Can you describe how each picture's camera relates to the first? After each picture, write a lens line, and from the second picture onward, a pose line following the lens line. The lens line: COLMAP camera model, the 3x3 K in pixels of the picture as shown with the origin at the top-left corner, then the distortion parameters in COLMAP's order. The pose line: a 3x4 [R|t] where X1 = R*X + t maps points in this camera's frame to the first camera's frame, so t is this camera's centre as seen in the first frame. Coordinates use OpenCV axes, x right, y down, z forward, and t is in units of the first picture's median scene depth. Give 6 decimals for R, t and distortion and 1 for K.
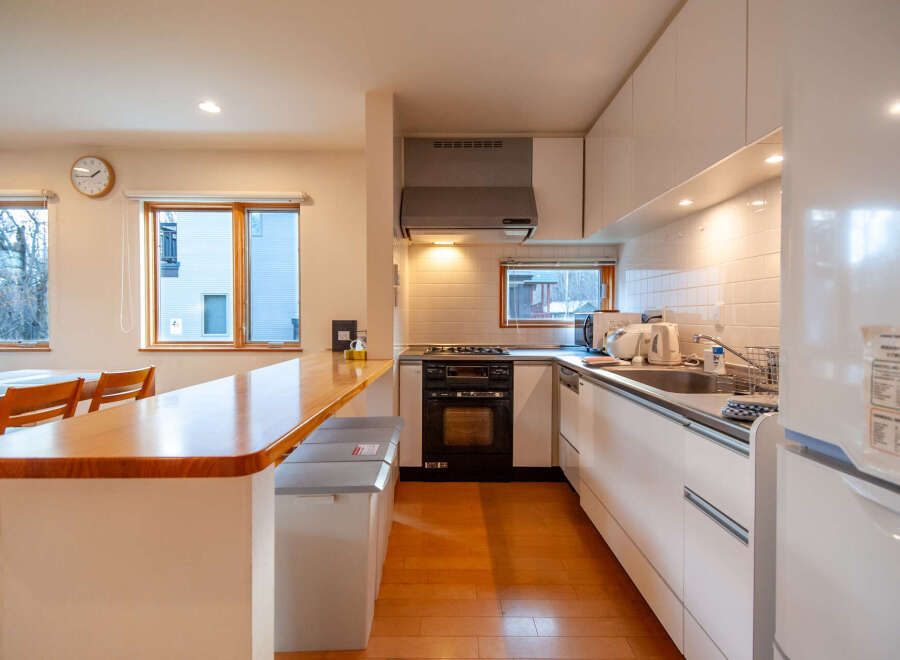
lens RADIAL K [[441.0, 0, 450.0], [0, 441.0, 330.0], [0, 0, 1]] dist [0.000521, 0.000021]
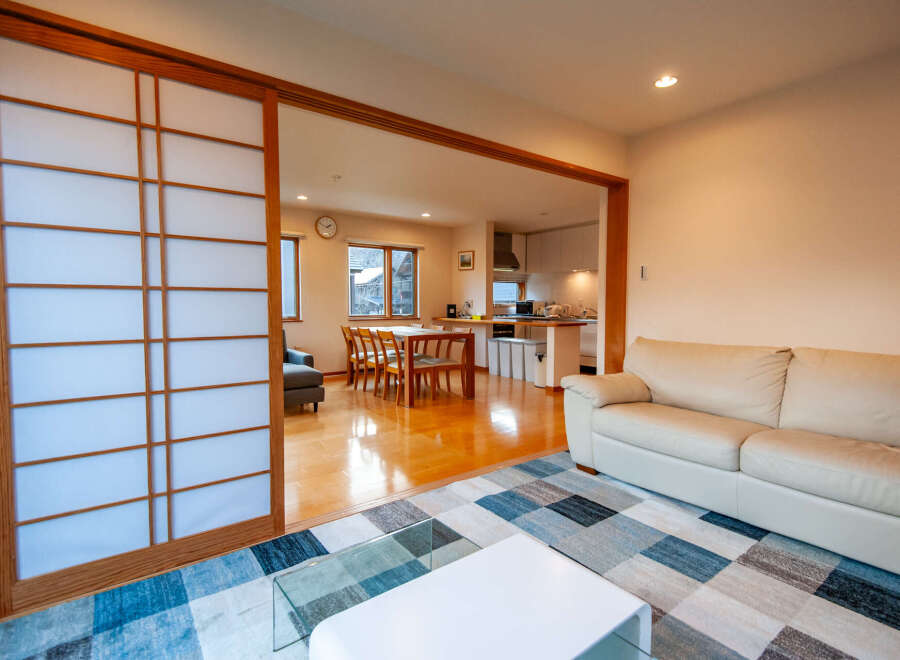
lens RADIAL K [[419.1, 0, 450.0], [0, 419.1, 330.0], [0, 0, 1]] dist [-0.010068, -0.000080]
pose [[0.827789, -0.031561, 0.560152, -1.457055], [0.013514, 0.999248, 0.036330, 0.032699], [-0.560877, -0.022503, 0.827593, -0.819731]]
